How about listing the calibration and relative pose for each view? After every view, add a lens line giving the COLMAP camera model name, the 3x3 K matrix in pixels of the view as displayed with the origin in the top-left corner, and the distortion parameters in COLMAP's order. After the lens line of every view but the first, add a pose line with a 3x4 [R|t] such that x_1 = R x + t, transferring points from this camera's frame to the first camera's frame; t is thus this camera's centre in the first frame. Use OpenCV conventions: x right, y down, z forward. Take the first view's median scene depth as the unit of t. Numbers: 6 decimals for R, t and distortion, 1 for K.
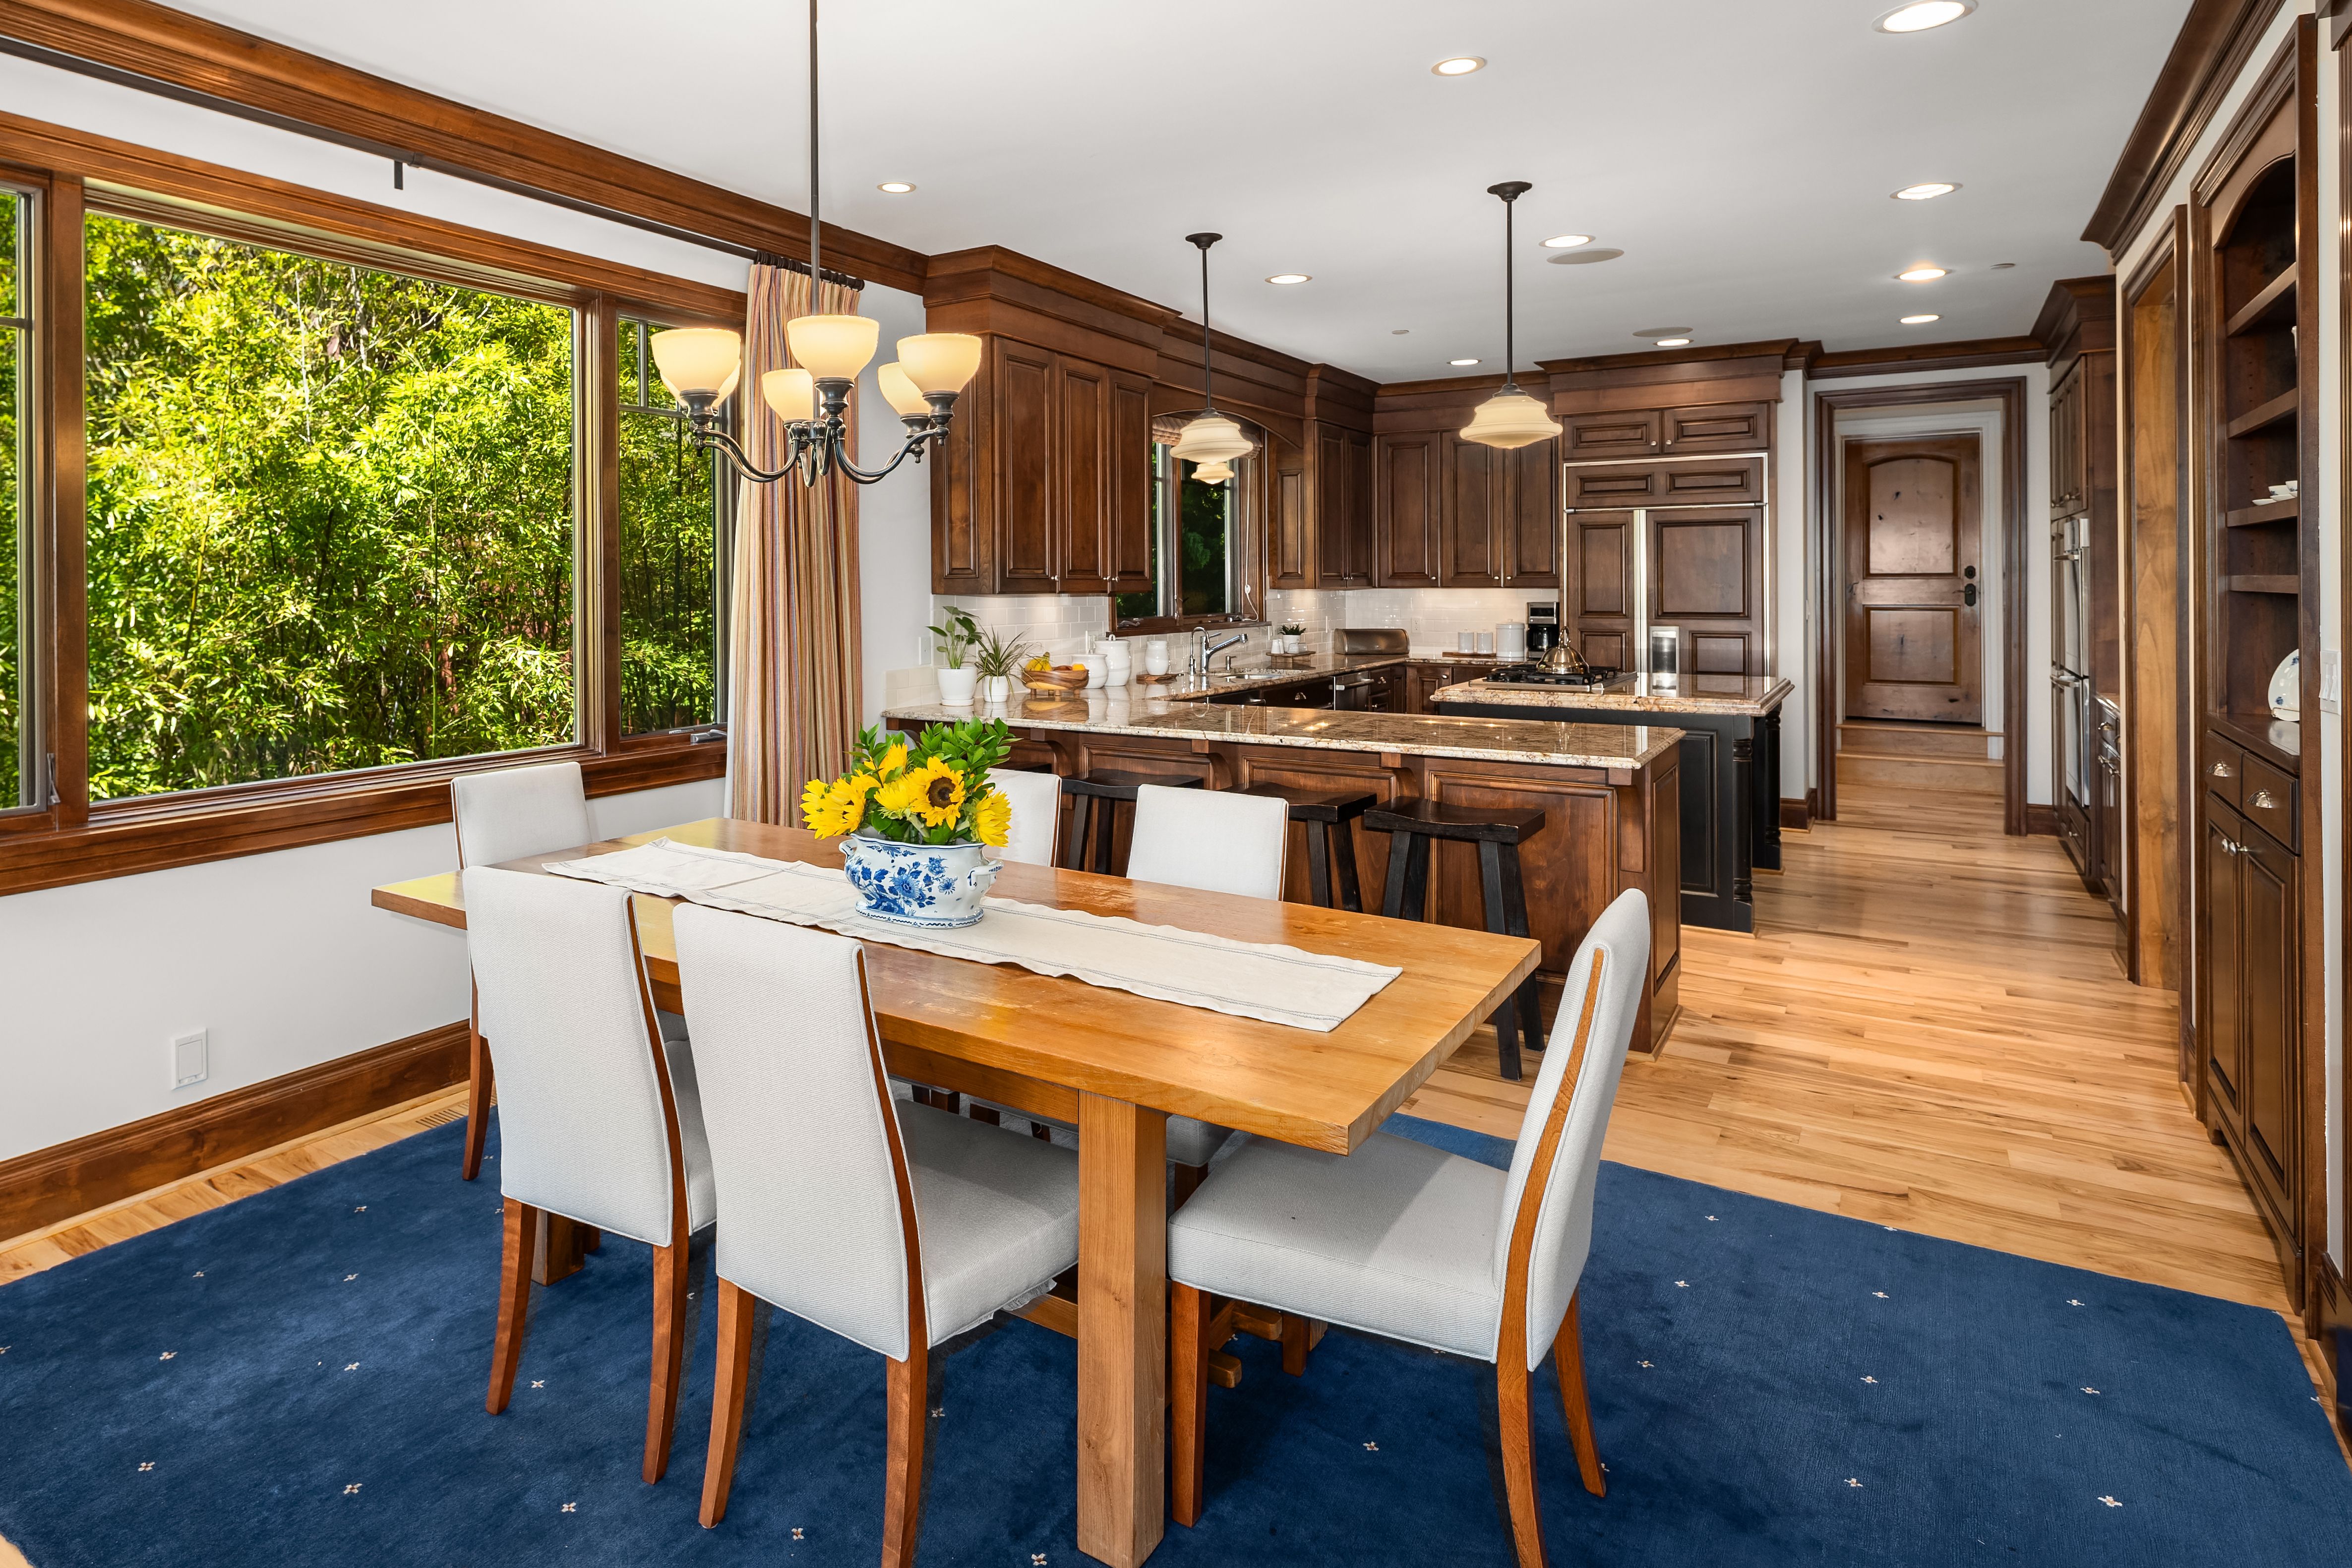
lens RADIAL K [[1189.4, 0, 1085.7], [0, 1189.4, 784.0], [0, 0, 1]] dist [-0.000970, -0.001330]
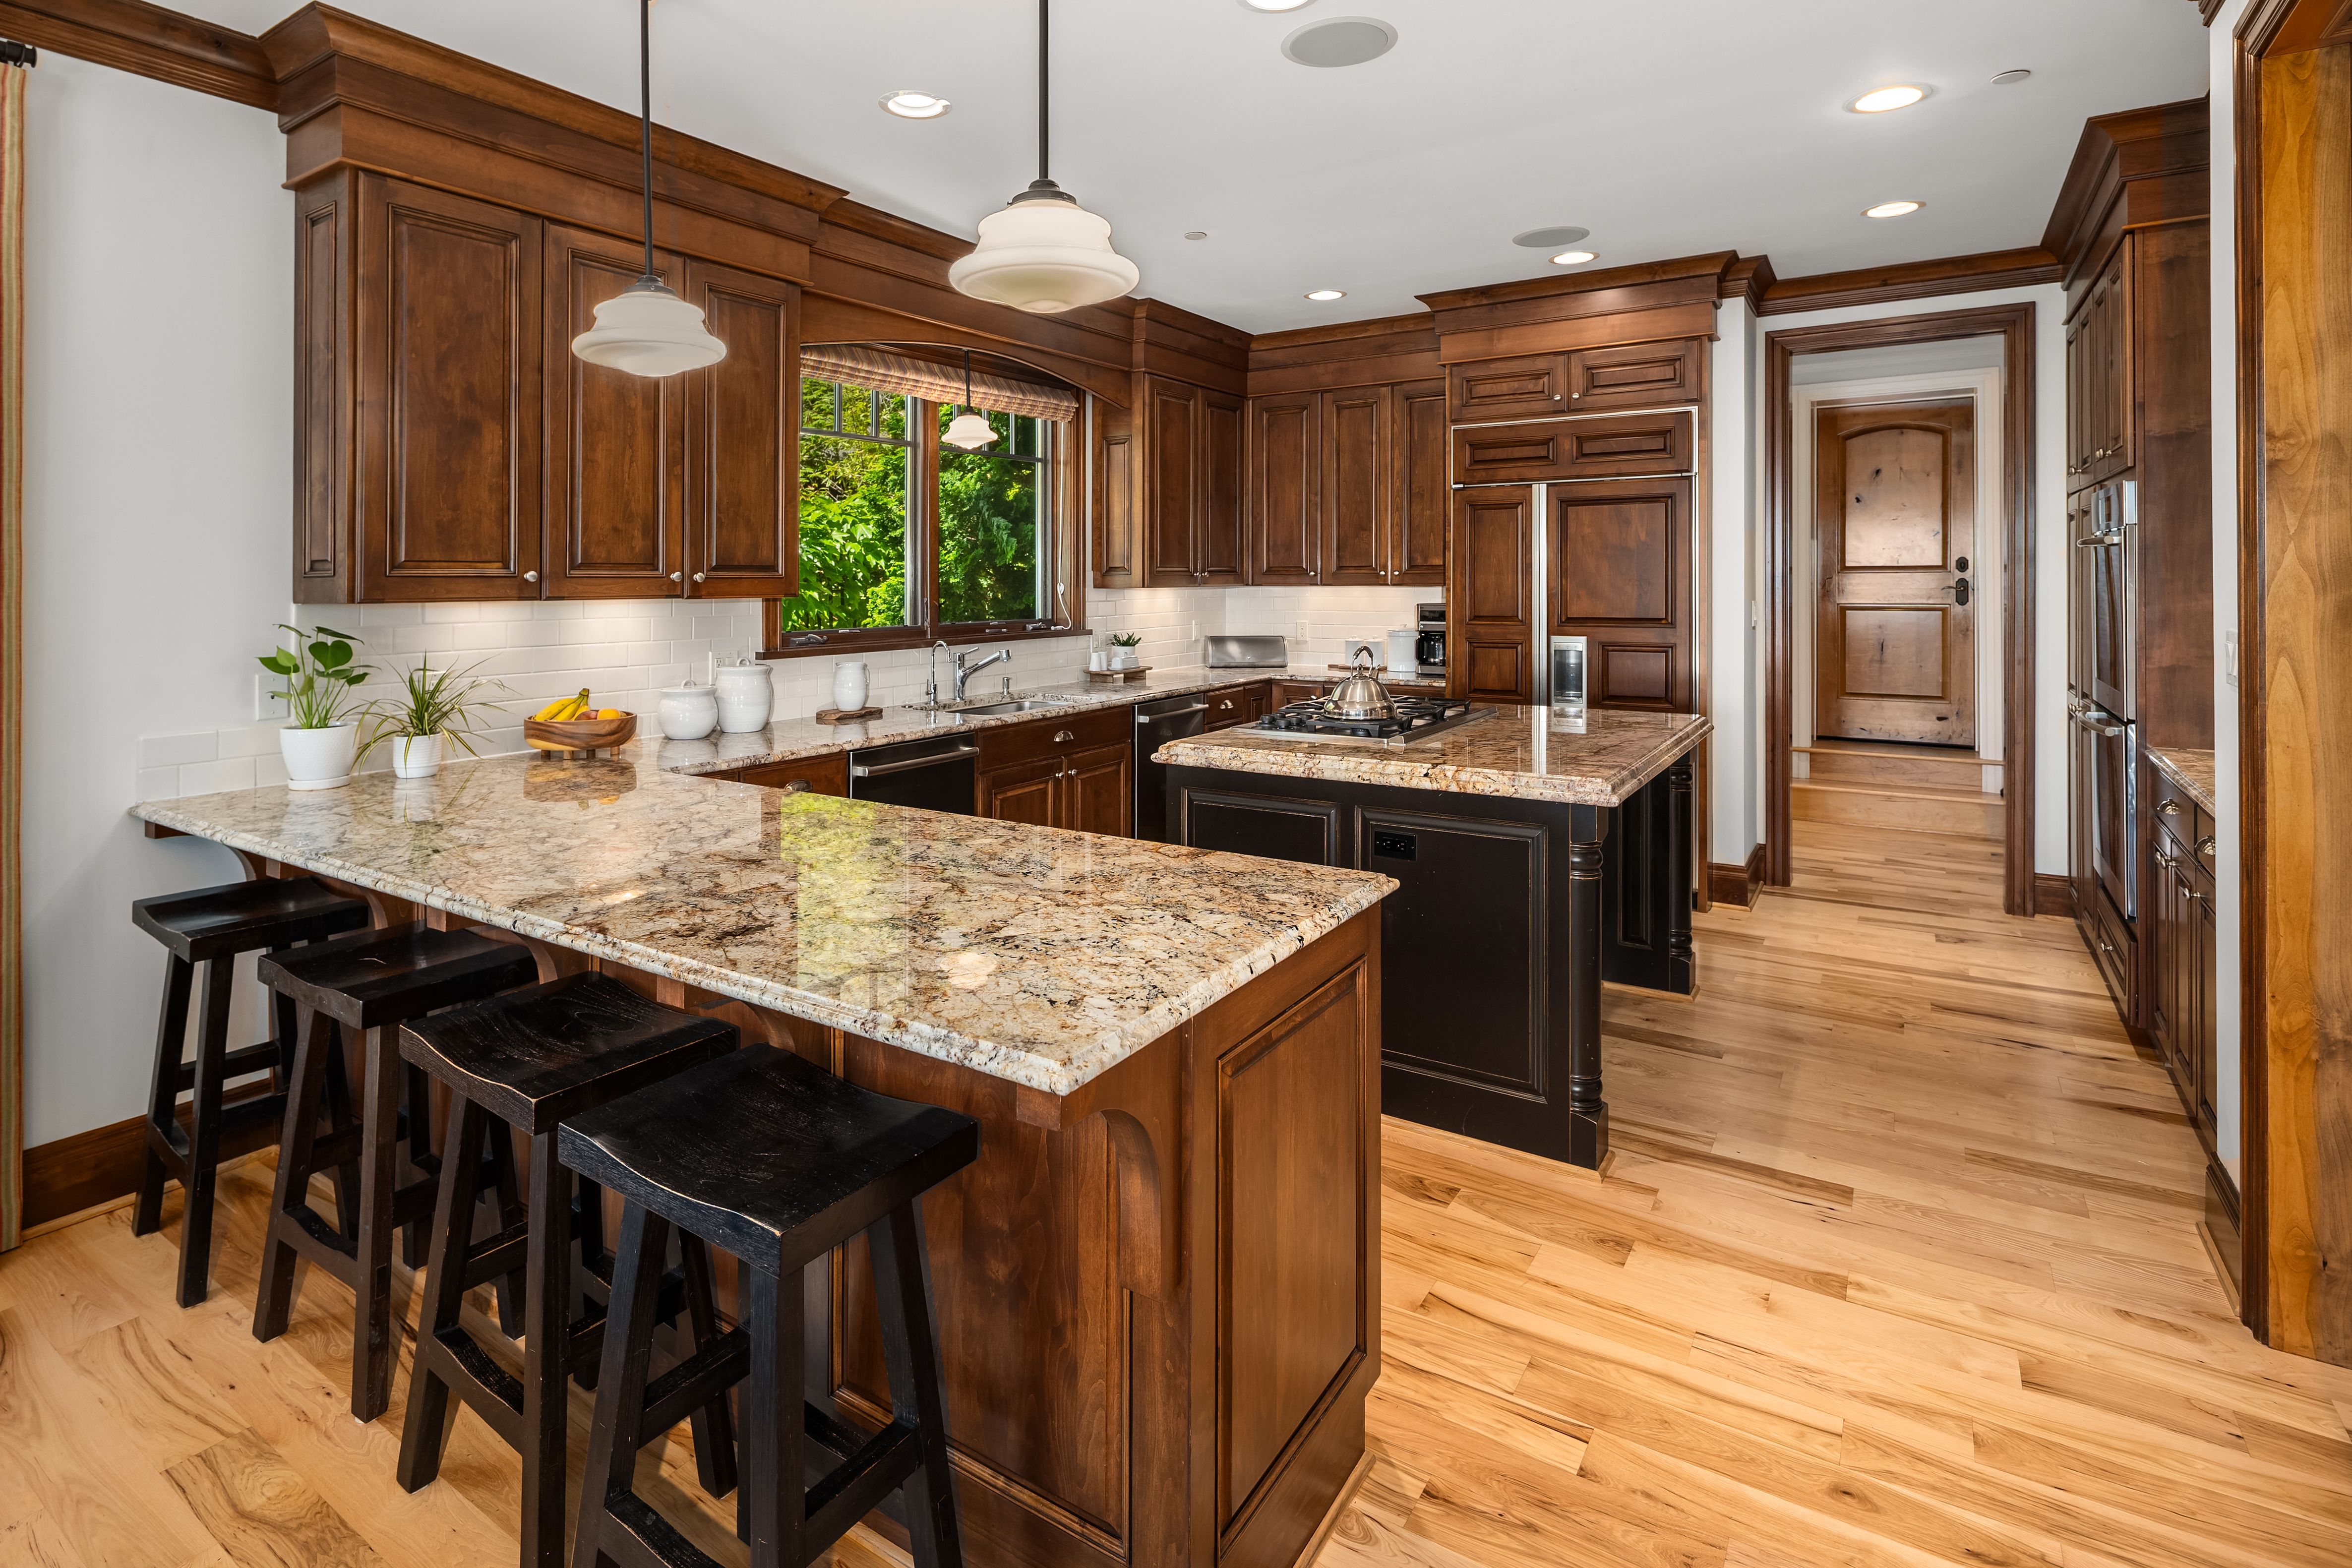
lens RADIAL K [[1123.3, 0, 1176.0], [0, 1123.3, 784.0], [0, 0, 1]] dist [-0.000386, 0.000068]
pose [[0.999580, -0.007813, 0.027919, 0.208881], [0.007425, 0.999875, 0.013963, -0.048434], [-0.028025, -0.013750, 0.999513, 0.277751]]
